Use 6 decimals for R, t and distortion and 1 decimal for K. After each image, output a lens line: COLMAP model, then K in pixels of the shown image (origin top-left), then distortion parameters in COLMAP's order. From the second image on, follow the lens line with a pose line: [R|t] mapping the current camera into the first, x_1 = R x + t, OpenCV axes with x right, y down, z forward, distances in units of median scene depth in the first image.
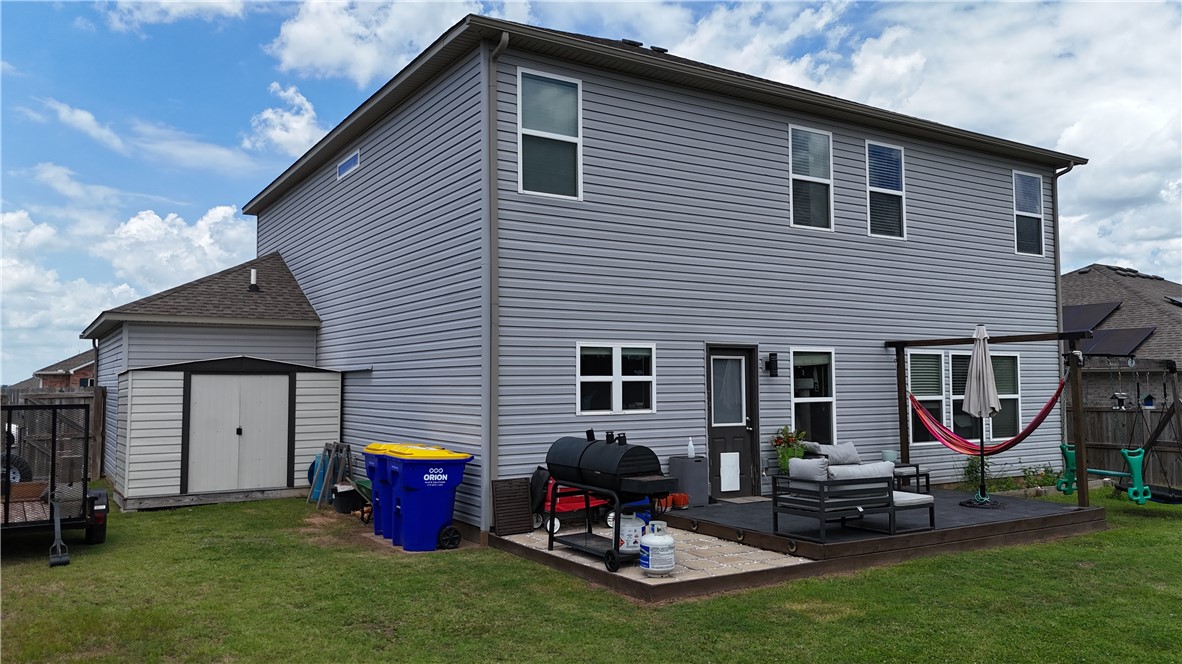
lens RADIAL K [[871.9, 0, 591.0], [0, 871.9, 332.0], [0, 0, 1]] dist [0.098877, -0.128423]
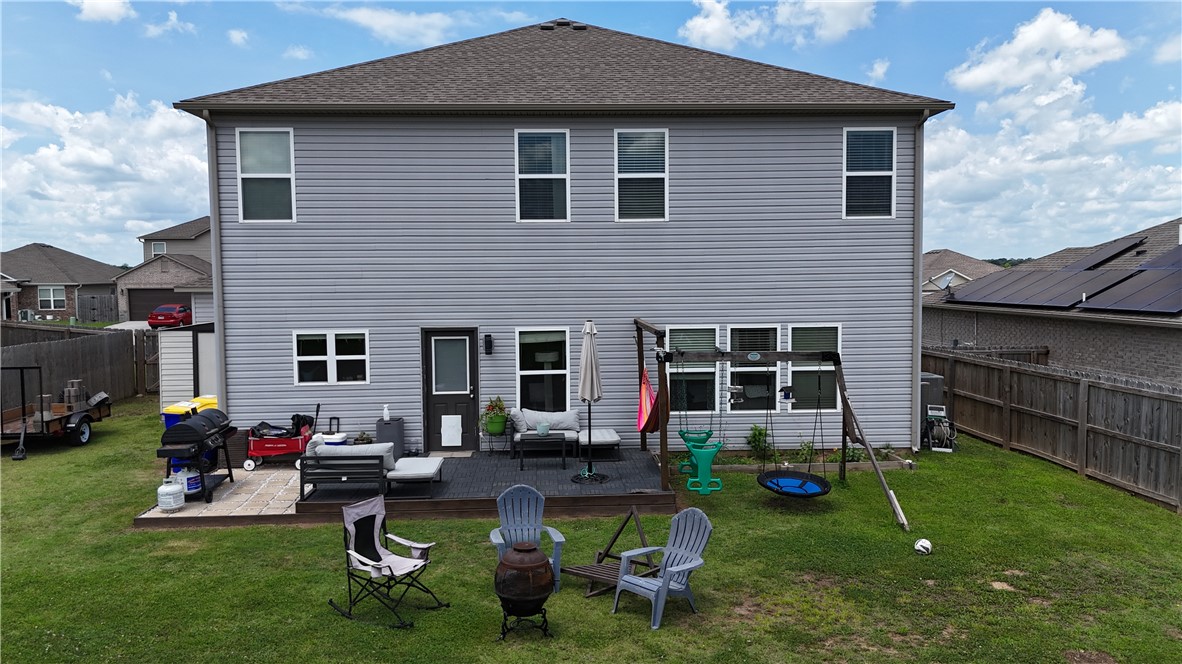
lens RADIAL K [[871.9, 0, 591.0], [0, 871.9, 332.0], [0, 0, 1]] dist [0.098877, -0.128423]
pose [[0.873030, 0.028033, -0.486860, 0.907526], [0.034888, 0.992198, 0.119691, -0.115790], [0.486417, -0.121480, 0.865240, 0.049797]]
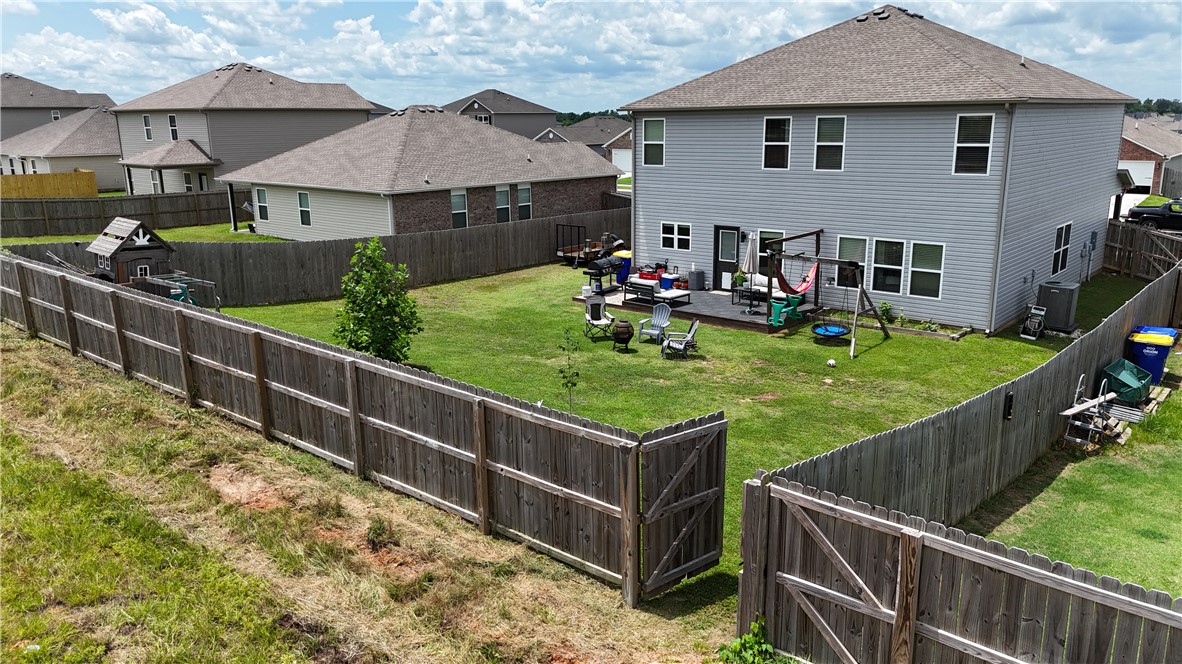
lens RADIAL K [[871.9, 0, 591.0], [0, 871.9, 332.0], [0, 0, 1]] dist [0.098877, -0.128423]
pose [[0.294066, 0.227832, -0.928234, 2.182015], [0.064701, 0.964201, 0.257157, -0.319899], [0.953593, -0.135679, 0.268797, 0.023109]]
